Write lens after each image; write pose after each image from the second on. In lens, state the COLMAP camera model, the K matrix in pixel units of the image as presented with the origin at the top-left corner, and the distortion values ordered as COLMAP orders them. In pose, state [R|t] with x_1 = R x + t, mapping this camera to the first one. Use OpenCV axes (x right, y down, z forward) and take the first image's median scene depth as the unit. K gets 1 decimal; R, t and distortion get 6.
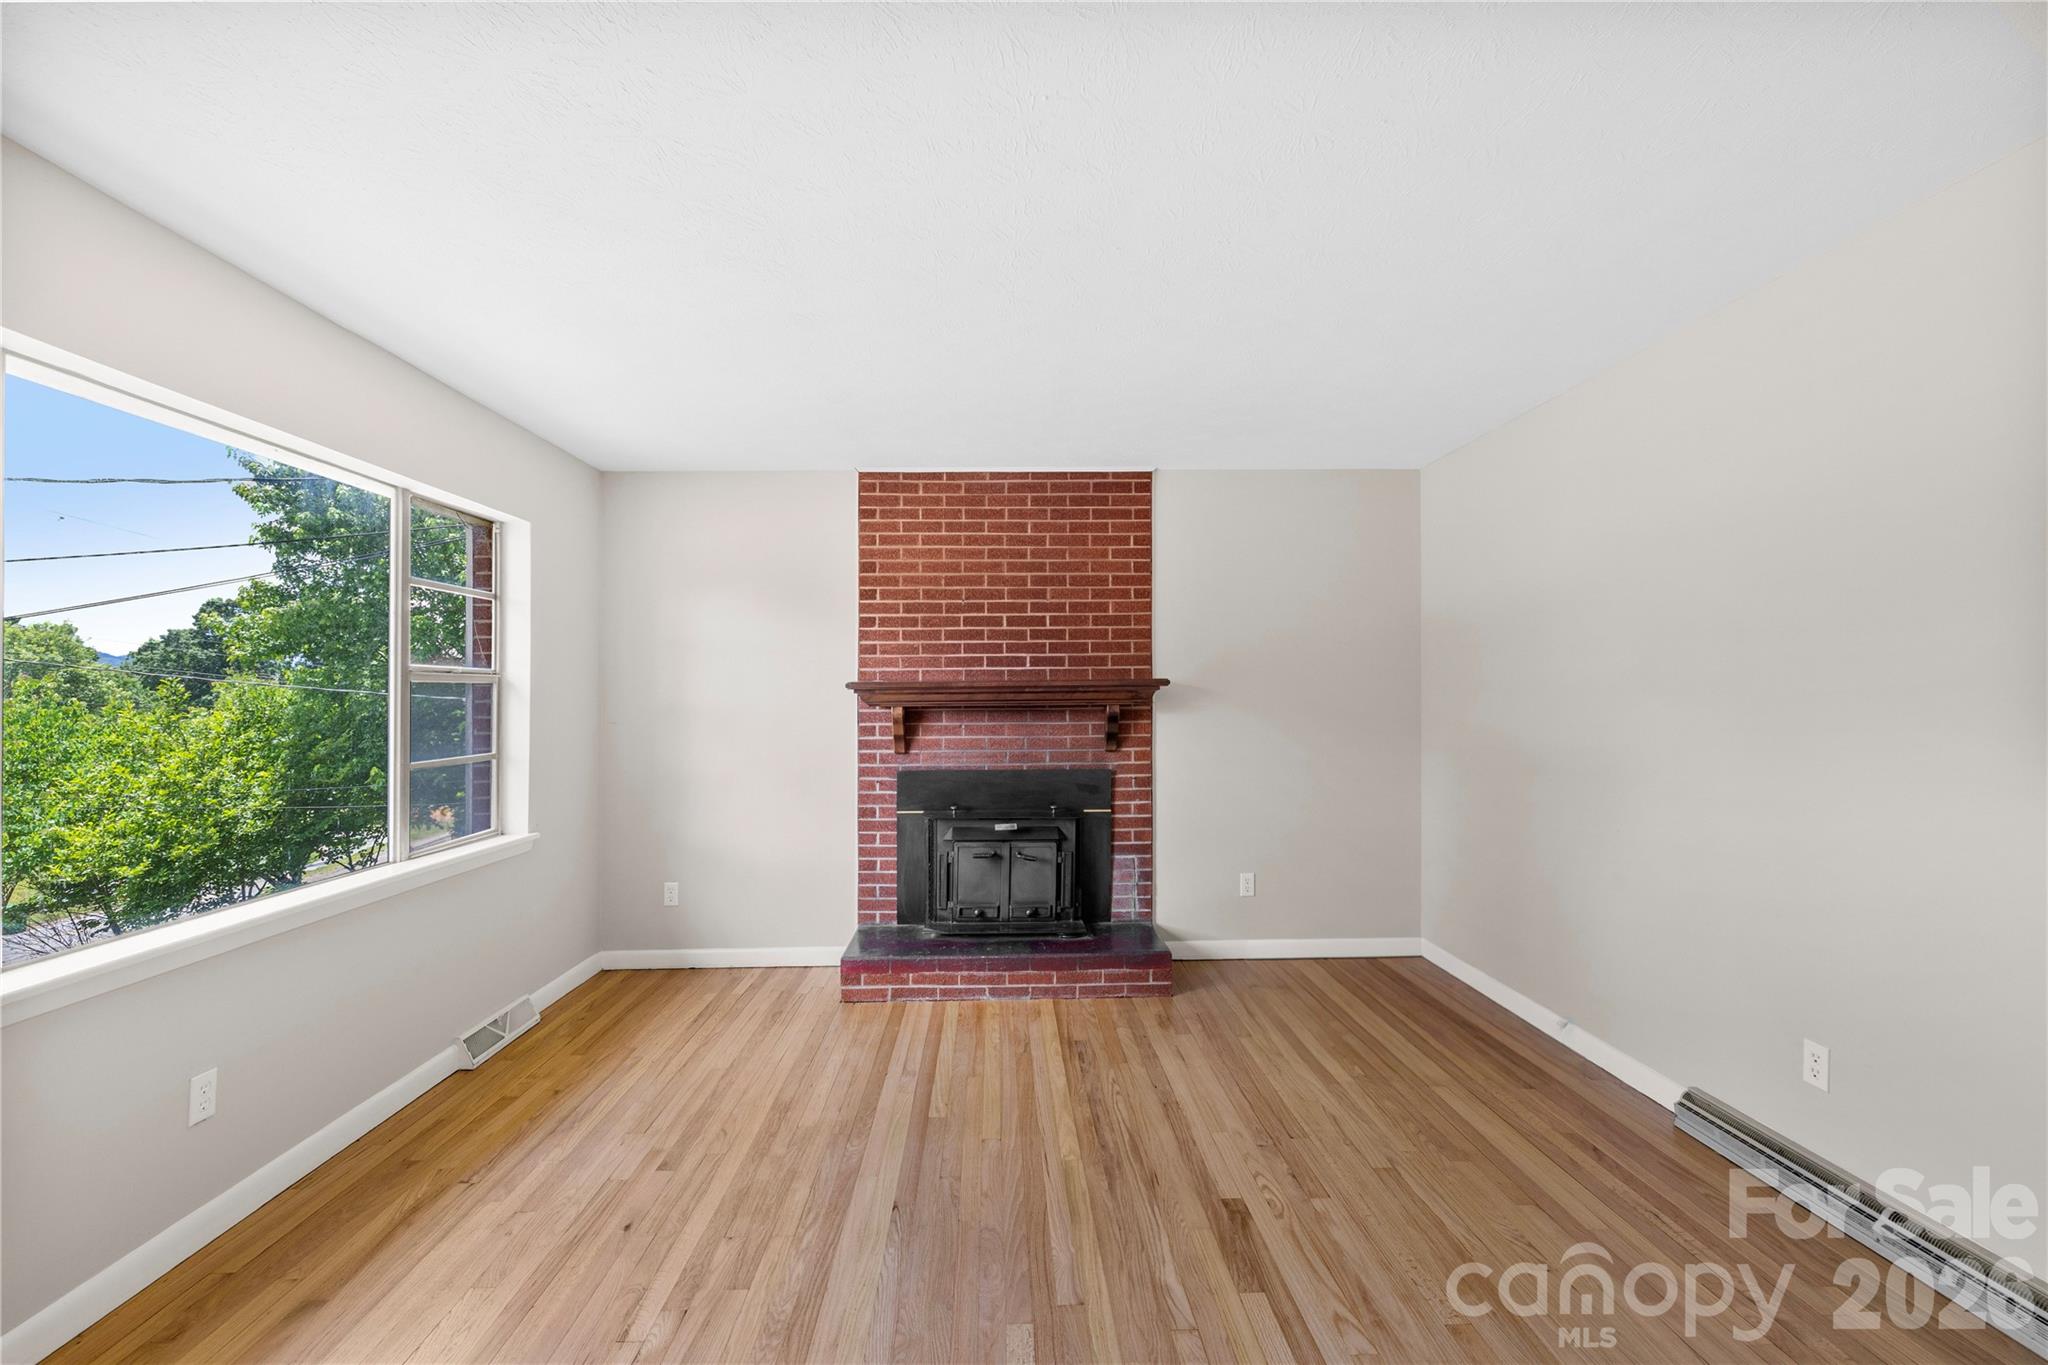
lens RADIAL K [[879.0, 0, 1008.7], [0, 879.0, 688.2], [0, 0, 1]] dist [0.002612, 0.000235]
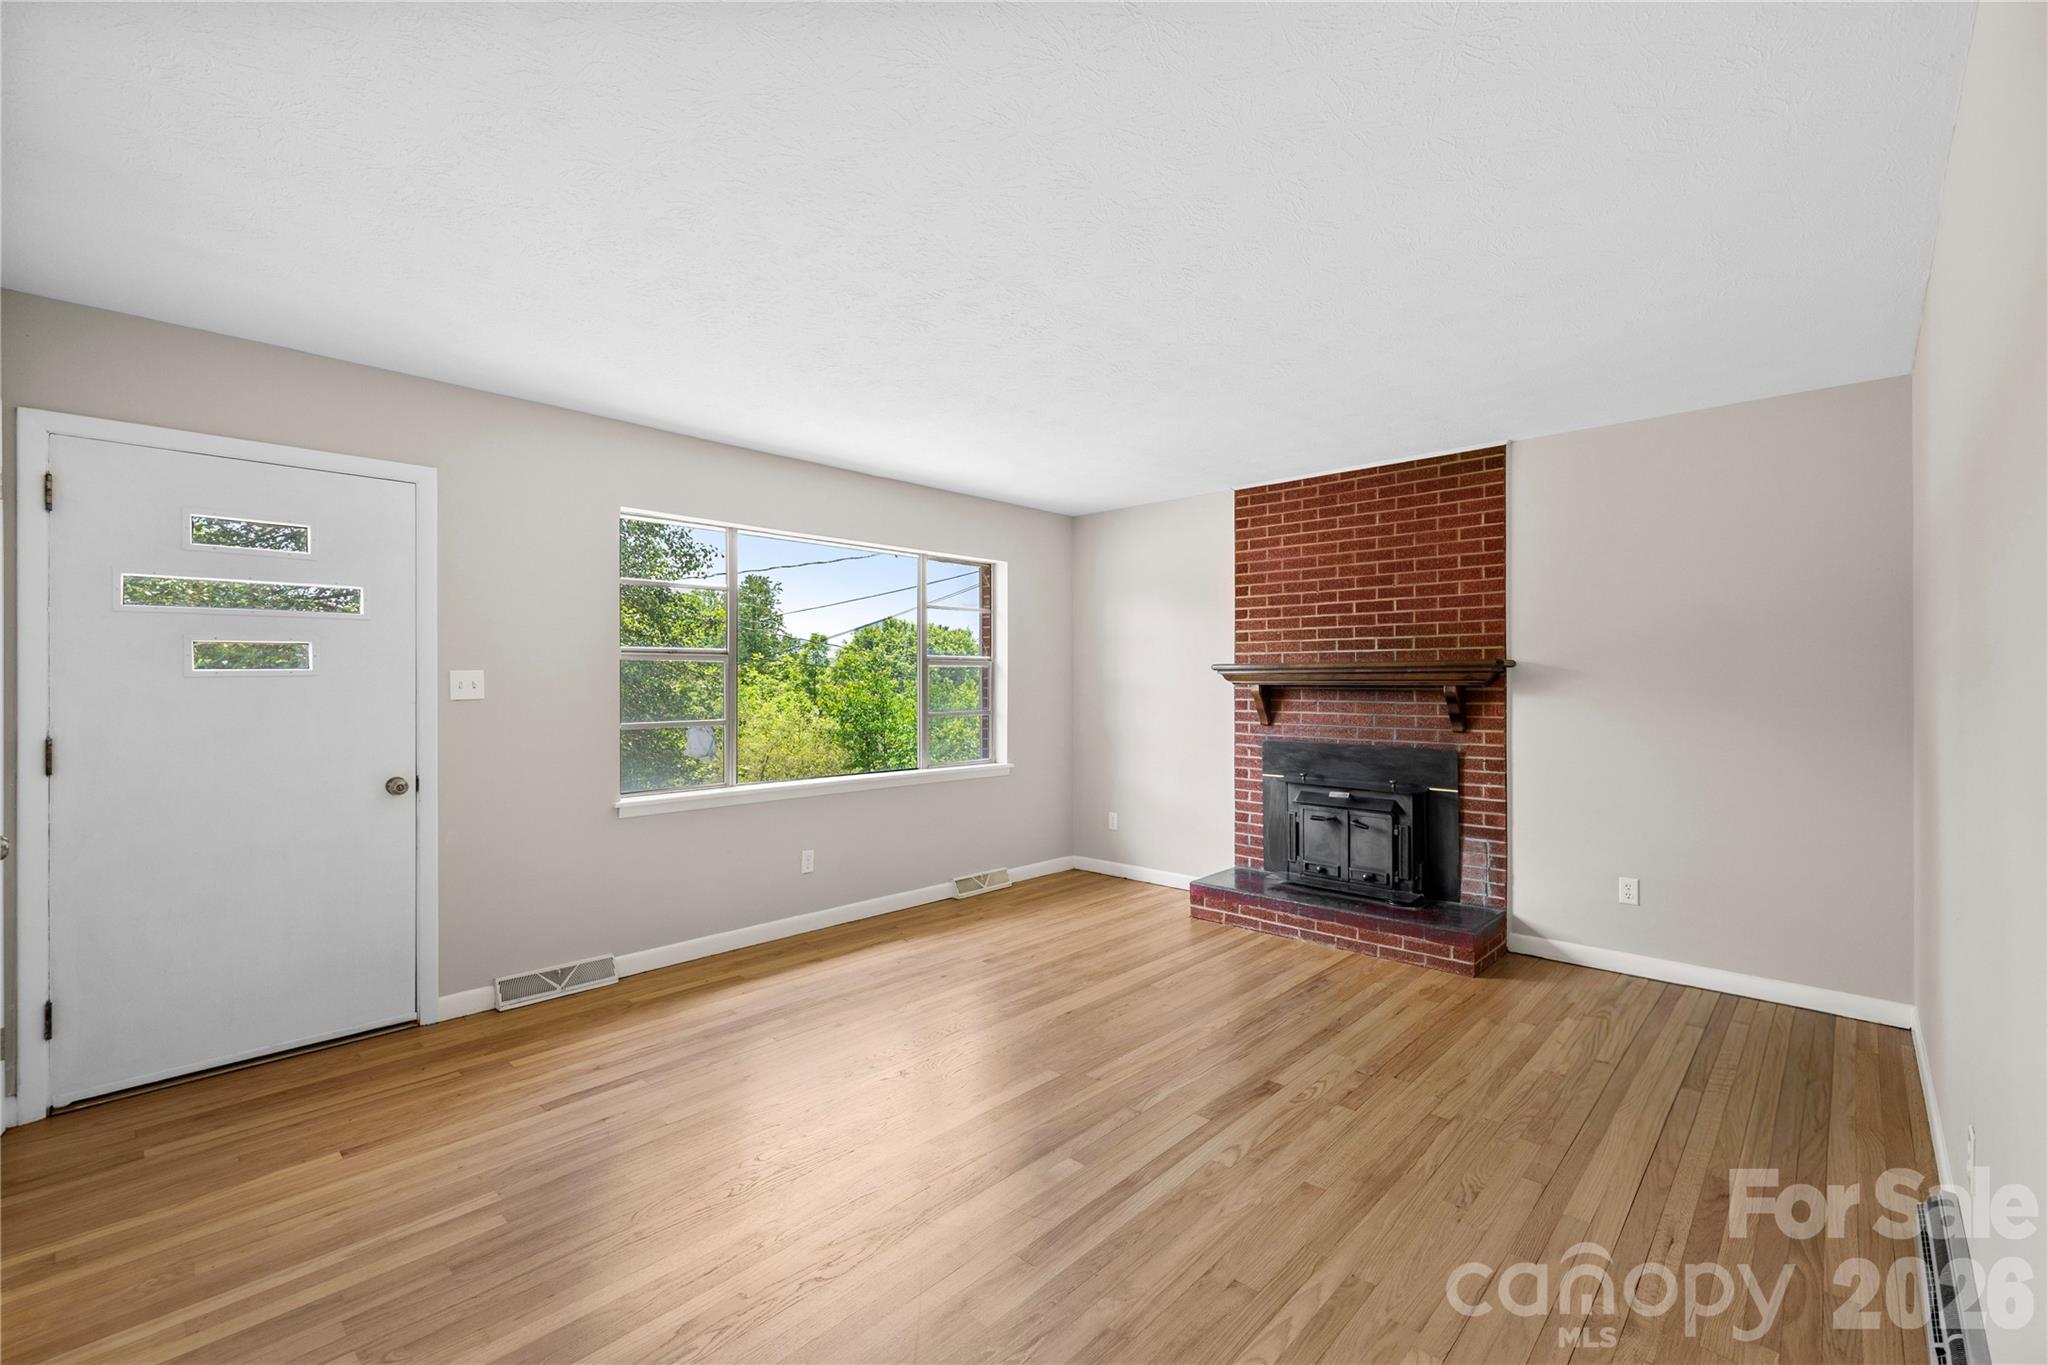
lens RADIAL K [[879.0, 0, 1005.8], [0, 879.0, 676.4], [0, 0, 1]] dist [0.002612, 0.000235]
pose [[0.700529, 0.004552, -0.713609, 0.471279], [-0.001654, 0.999987, 0.004755, 0.004376], [0.713622, -0.002151, 0.700528, -0.069927]]
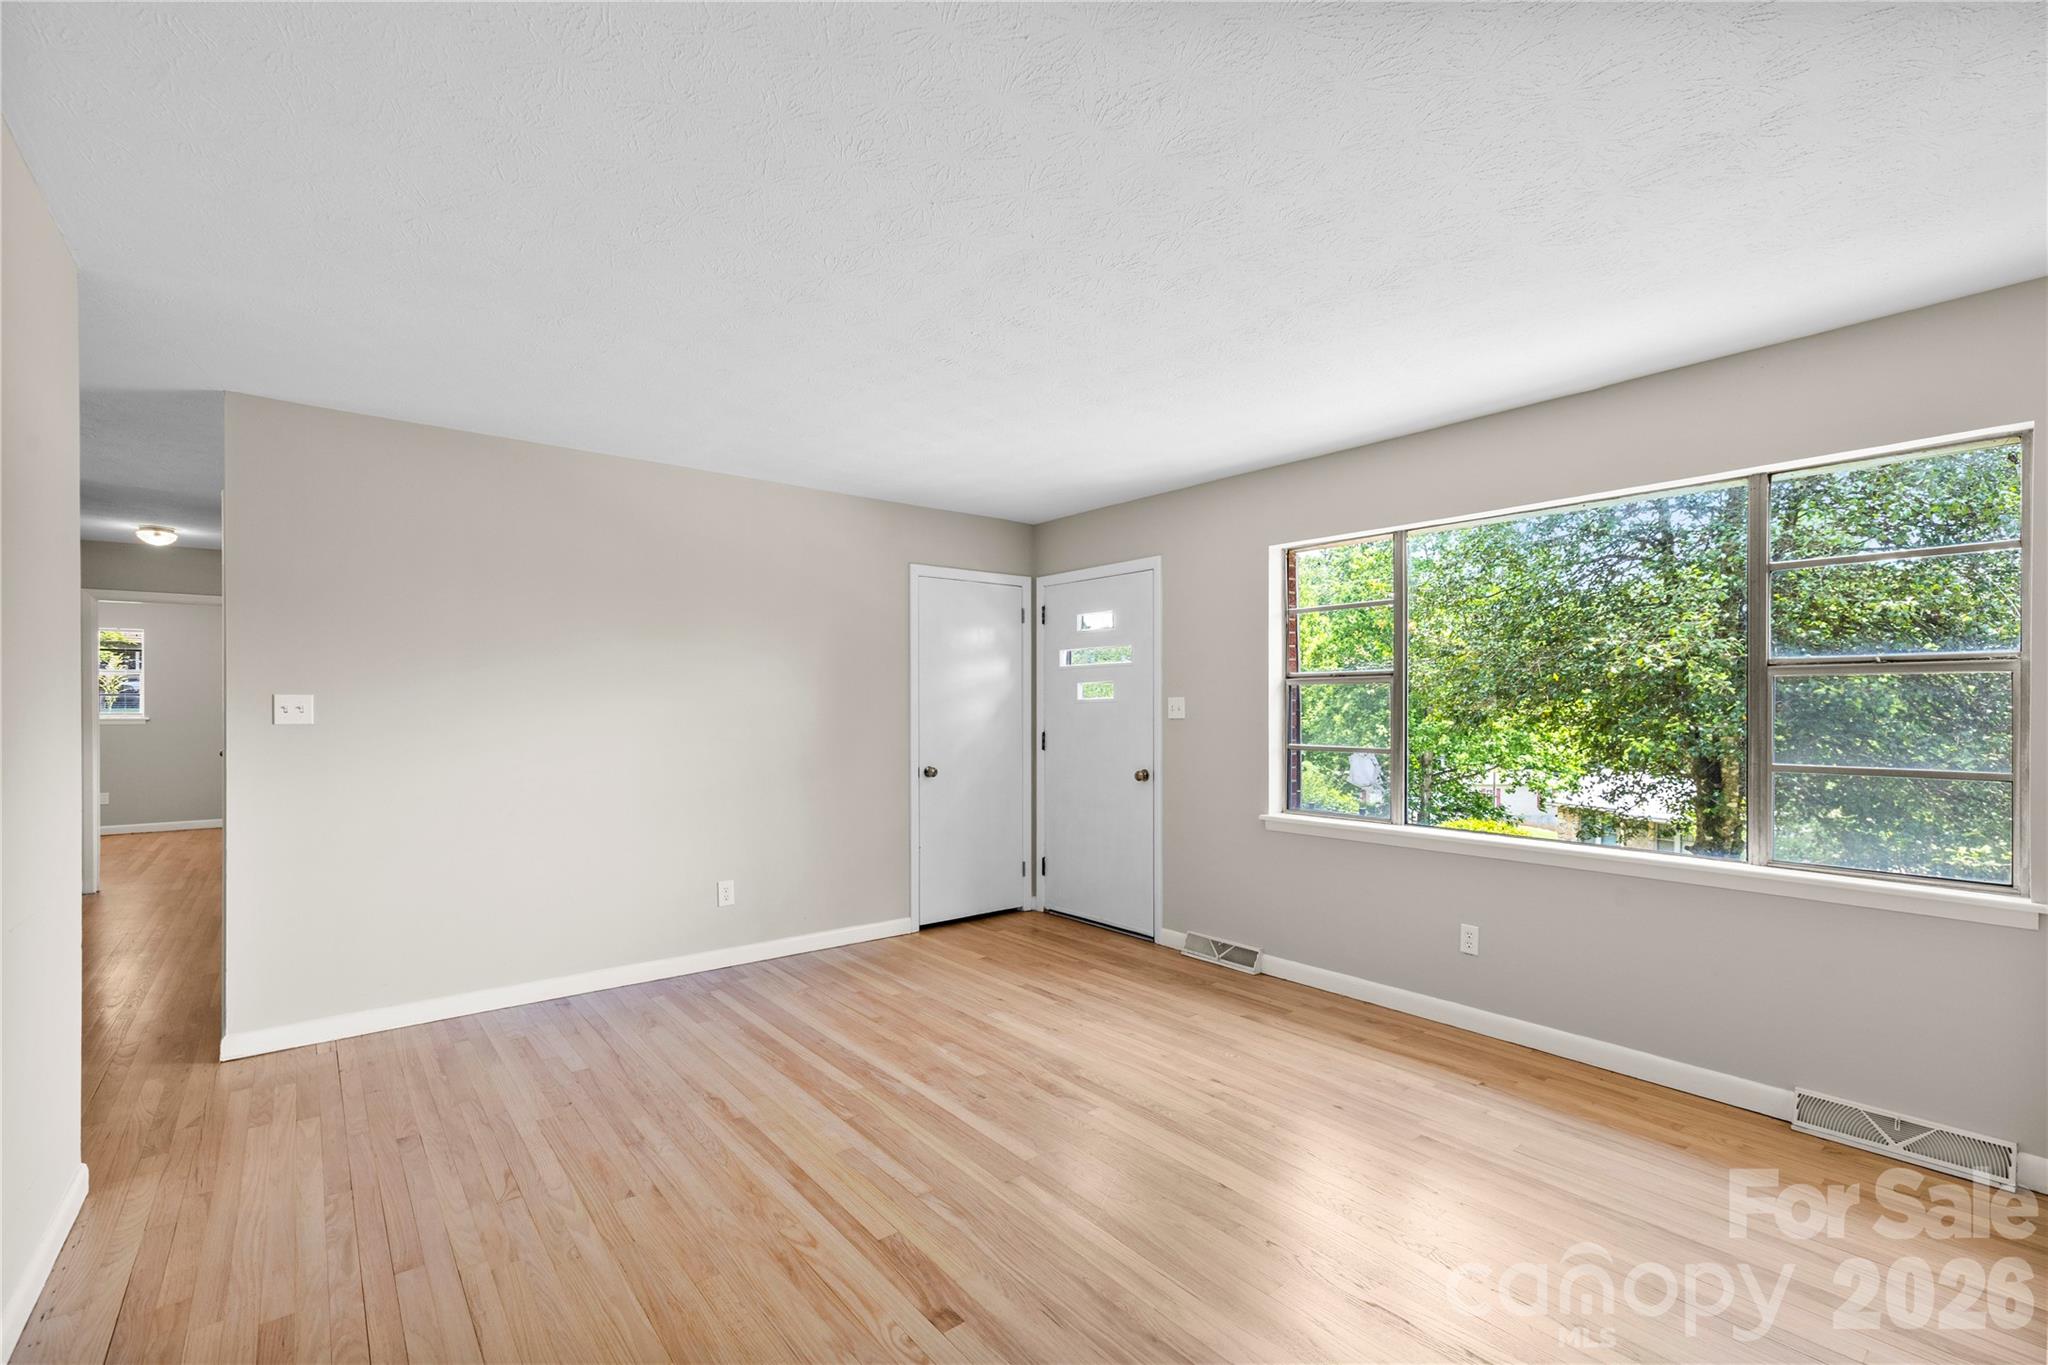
lens RADIAL K [[879.0, 0, 1016.0], [0, 879.0, 698.9], [0, 0, 1]] dist [0.002612, 0.000235]
pose [[-0.793266, 0.004071, -0.608861, 0.377452], [0.009498, 0.999939, -0.005690, 0.010544], [0.608800, -0.010297, -0.793257, 0.913571]]
